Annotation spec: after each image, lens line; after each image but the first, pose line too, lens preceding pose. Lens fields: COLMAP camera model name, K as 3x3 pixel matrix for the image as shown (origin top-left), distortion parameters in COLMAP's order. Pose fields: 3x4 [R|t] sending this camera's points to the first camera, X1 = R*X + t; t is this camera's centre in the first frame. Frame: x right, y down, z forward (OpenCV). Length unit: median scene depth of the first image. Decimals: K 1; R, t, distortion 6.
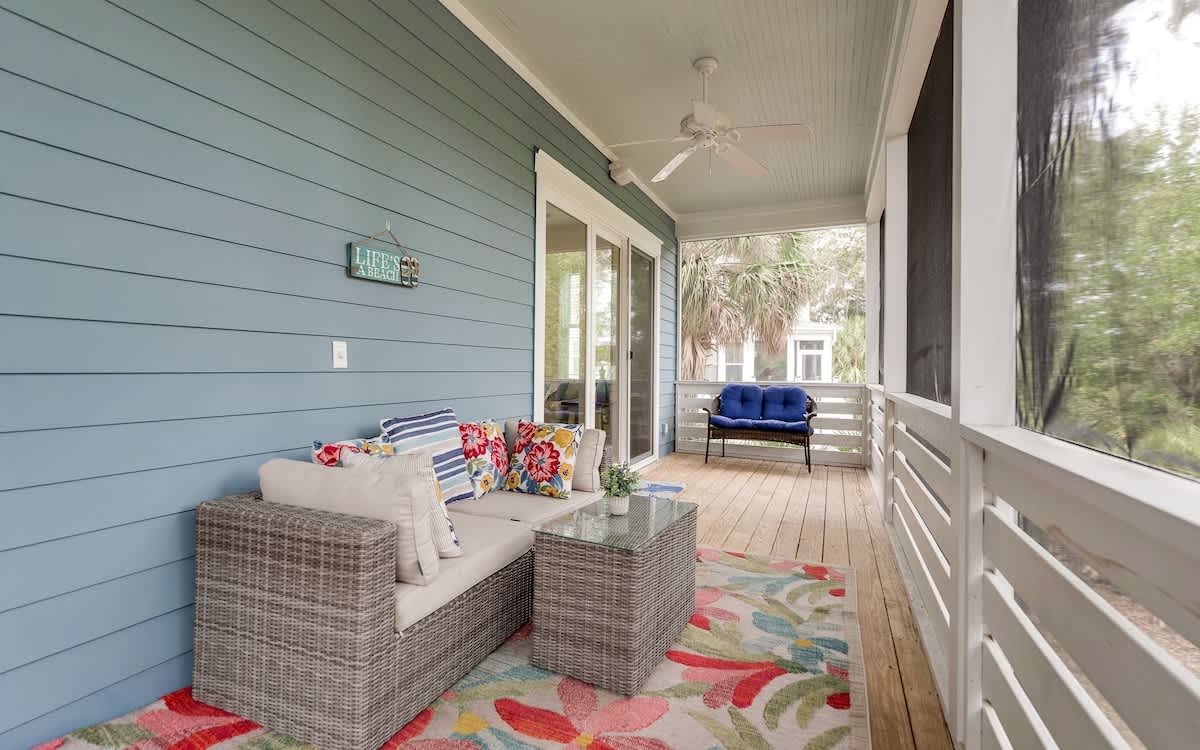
lens RADIAL K [[548.6, 0, 599.6], [0, 548.6, 365.7], [0, 0, 1]] dist [0.000200, -0.000004]
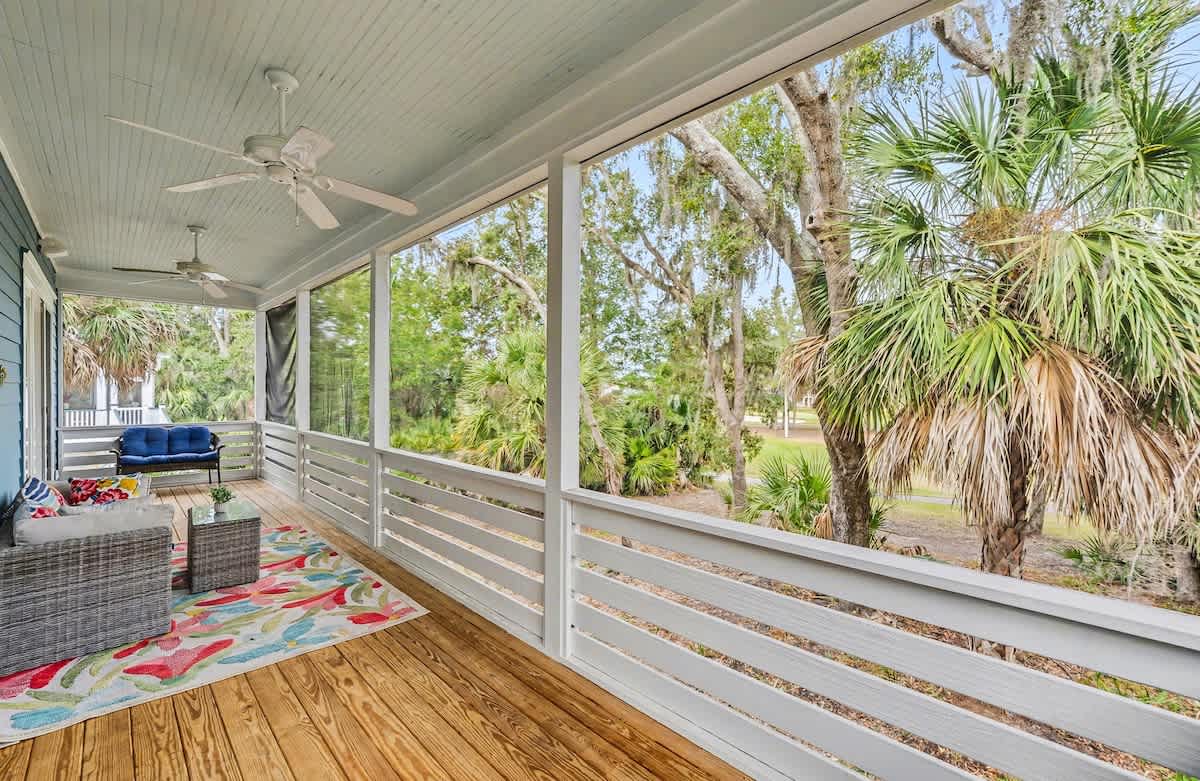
lens RADIAL K [[469.2, 0, 596.0], [0, 469.2, 387.1], [0, 0, 1]] dist [-0.002272, 0.000026]
pose [[0.354724, 0.002773, 0.934967, -0.939522], [-0.010253, 0.999947, 0.000924, -0.173280], [-0.934915, -0.009914, 0.354734, -0.760783]]
